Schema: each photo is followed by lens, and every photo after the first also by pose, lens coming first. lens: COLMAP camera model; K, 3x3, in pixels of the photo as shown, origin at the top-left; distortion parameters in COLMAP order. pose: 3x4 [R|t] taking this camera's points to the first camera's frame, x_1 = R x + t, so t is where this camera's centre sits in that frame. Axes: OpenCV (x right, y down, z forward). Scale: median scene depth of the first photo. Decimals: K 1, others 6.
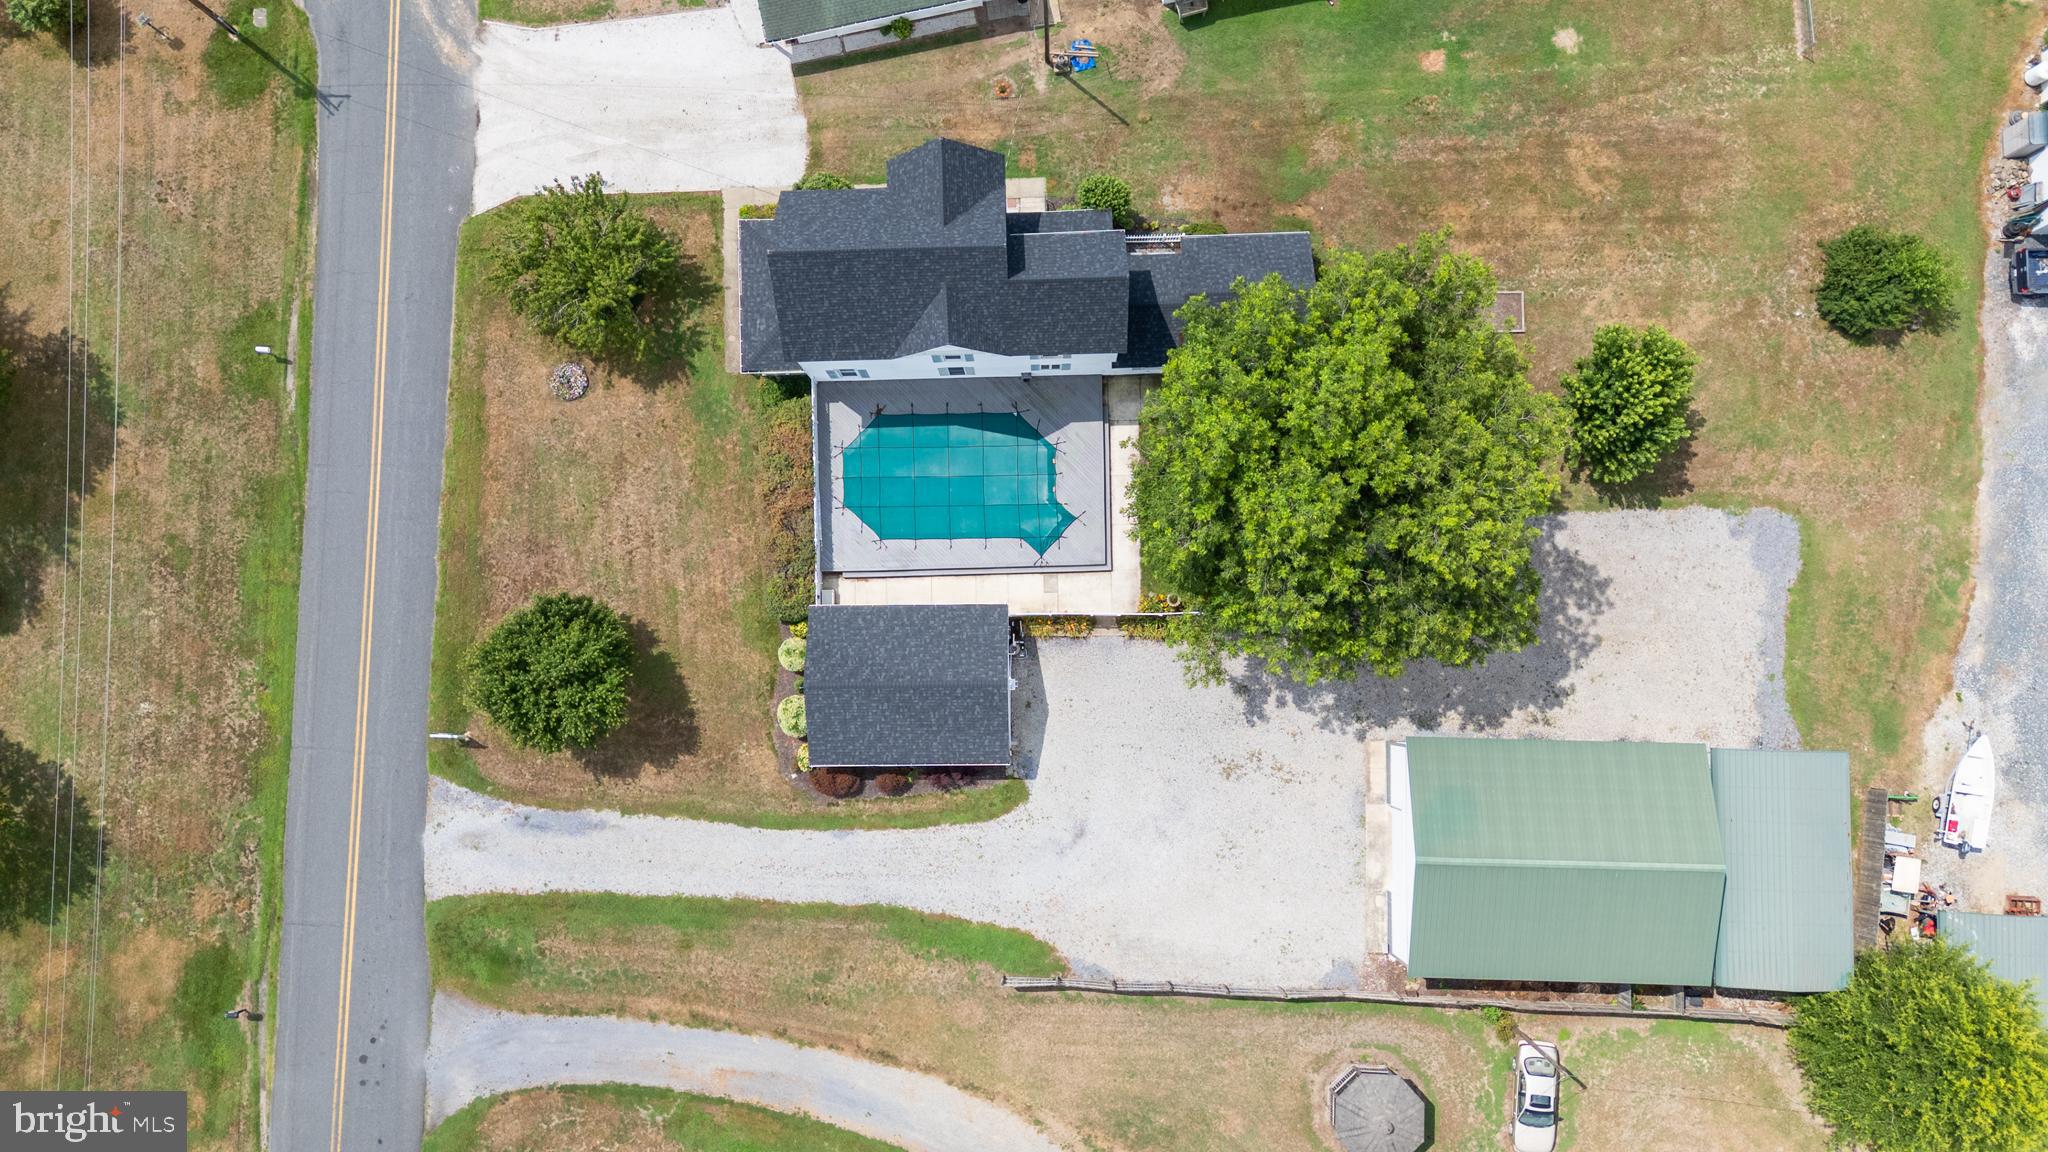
lens RADIAL K [[1487.4, 0, 1024.0], [0, 1487.4, 576.0], [0, 0, 1]] dist [0.029691, -0.002880]
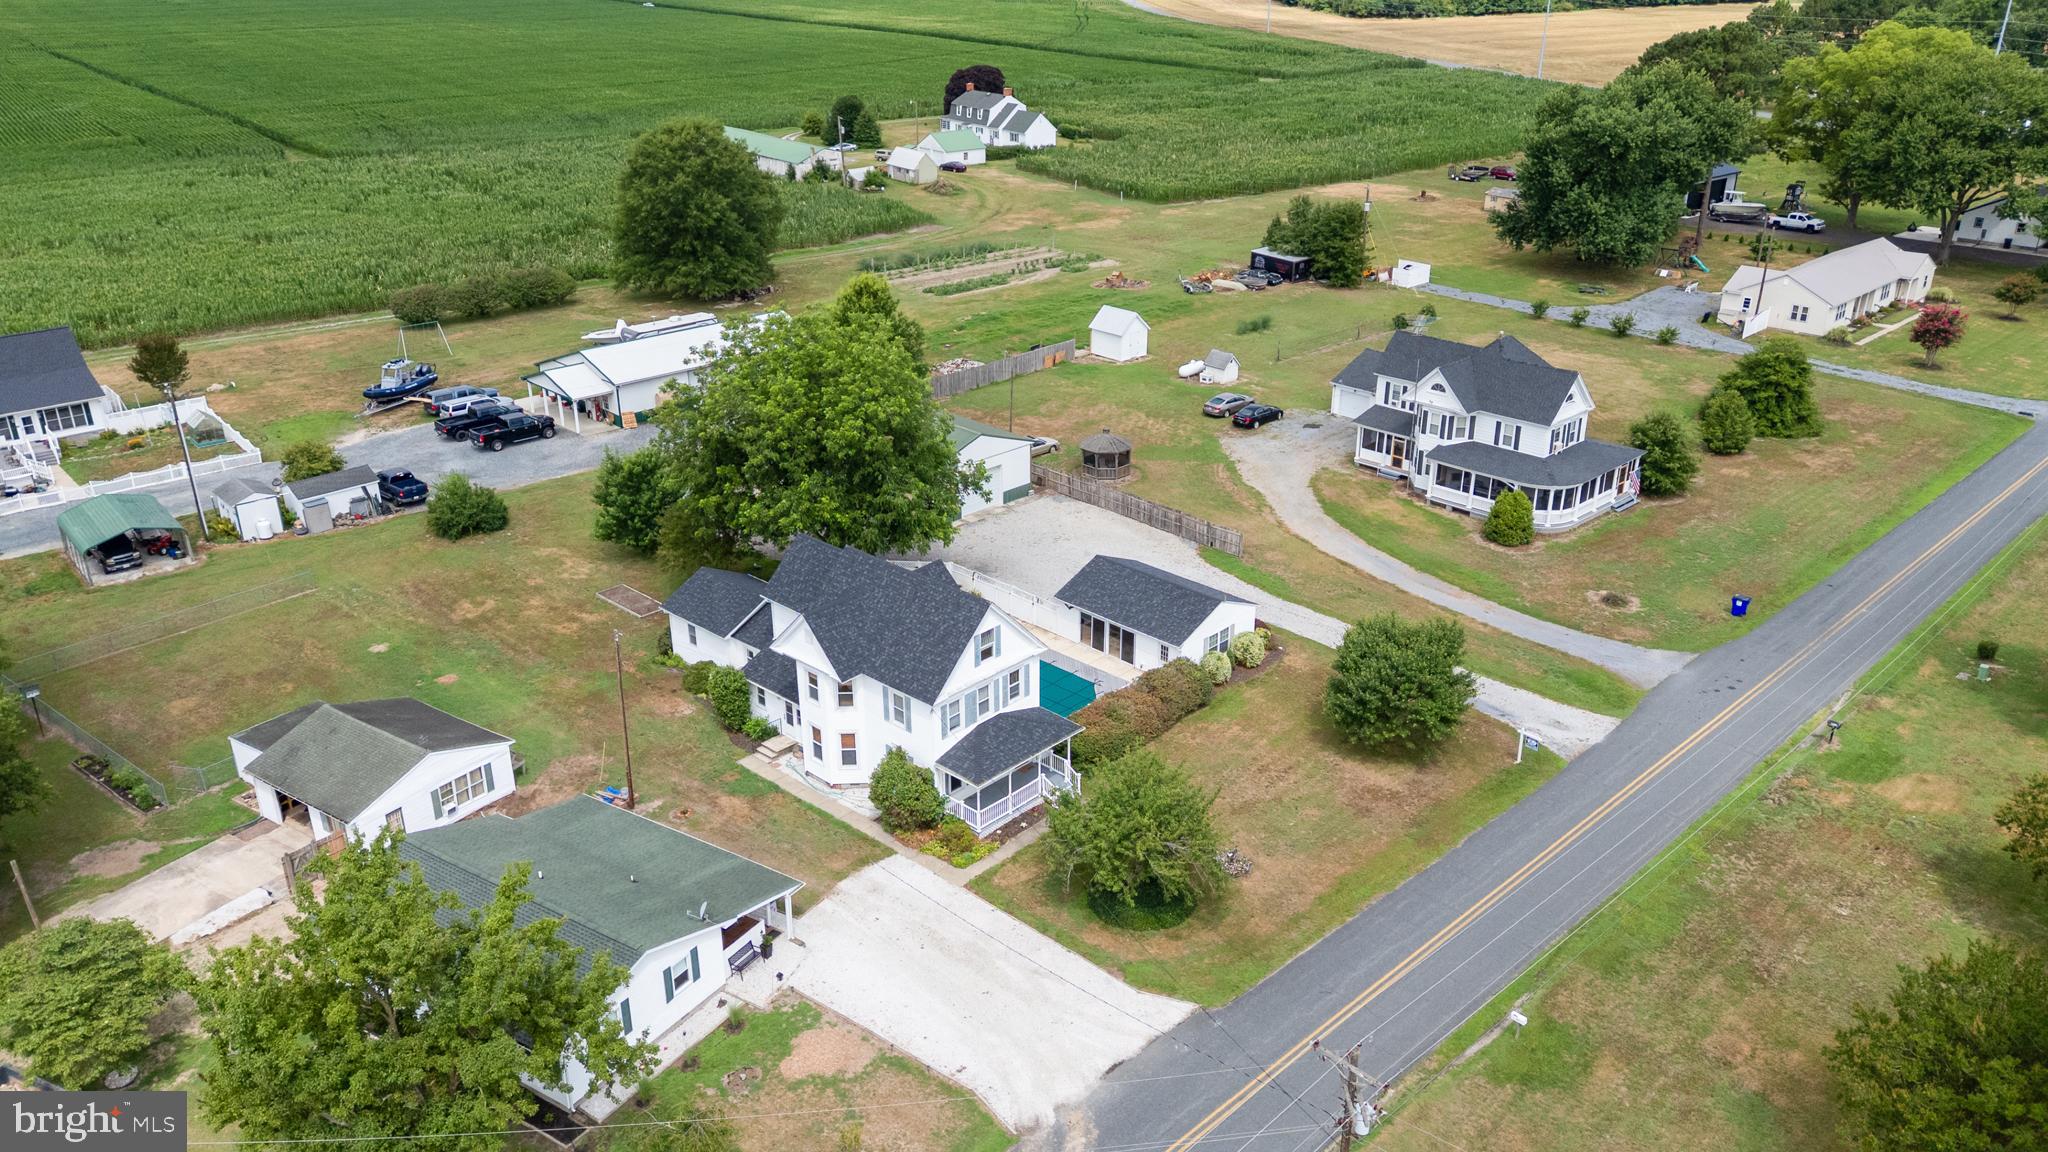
lens RADIAL K [[1496.8, 0, 1024.0], [0, 1496.8, 576.0], [0, 0, 1]] dist [0.033477, 0.000406]
pose [[-0.708913, -0.262516, 0.654620, -0.764031], [0.704625, -0.223130, 0.673585, -0.792034], [-0.030762, 0.938775, 0.343155, 0.520829]]
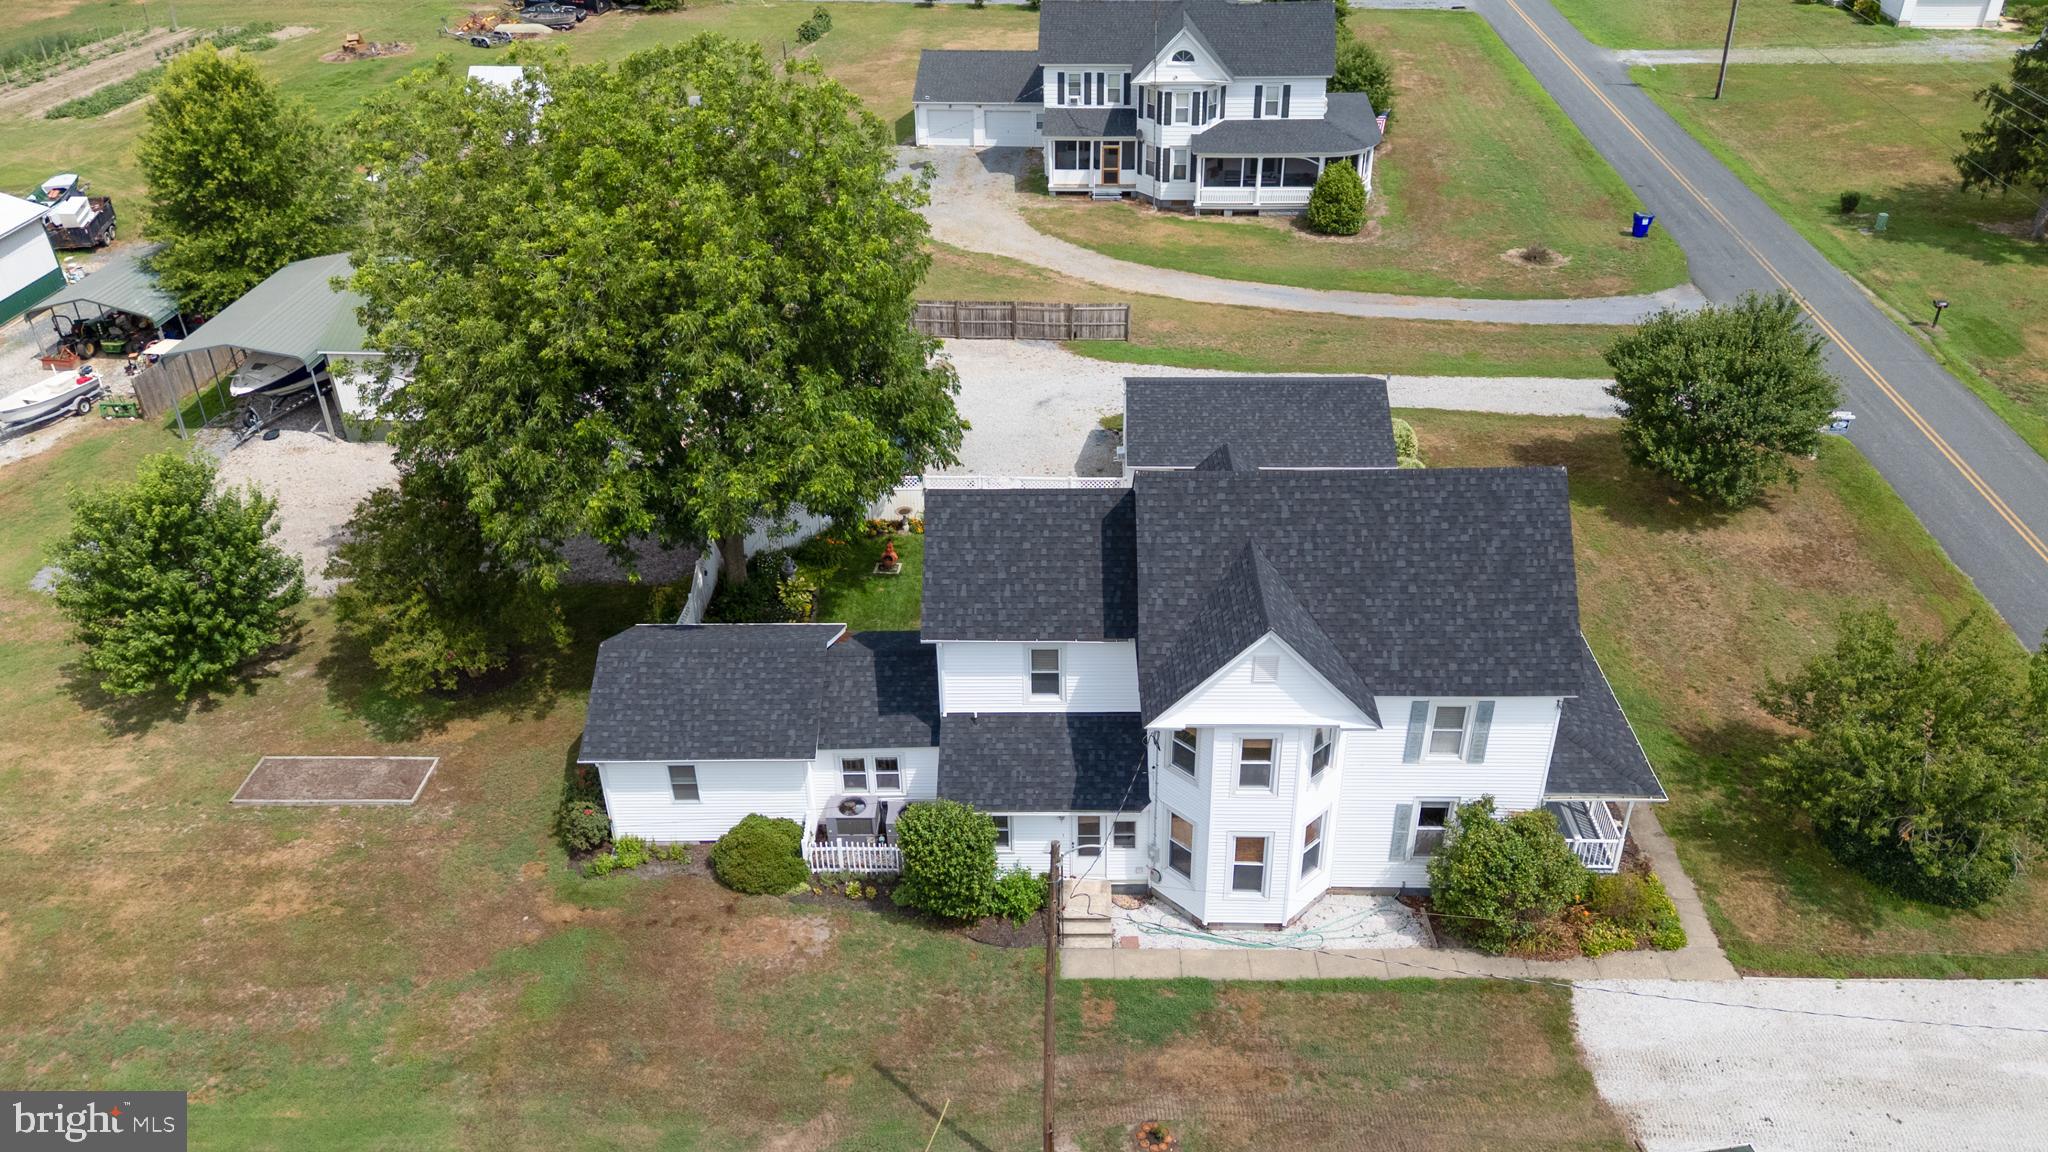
lens RADIAL K [[1499.5, 0, 1024.0], [0, 1499.5, 576.0], [0, 0, 1]] dist [0.022829, -0.006126]
pose [[-0.998117, 0.008085, 0.060803, -0.004627], [0.049953, -0.468125, 0.882249, -0.636930], [0.035596, 0.883625, 0.466839, 0.654138]]
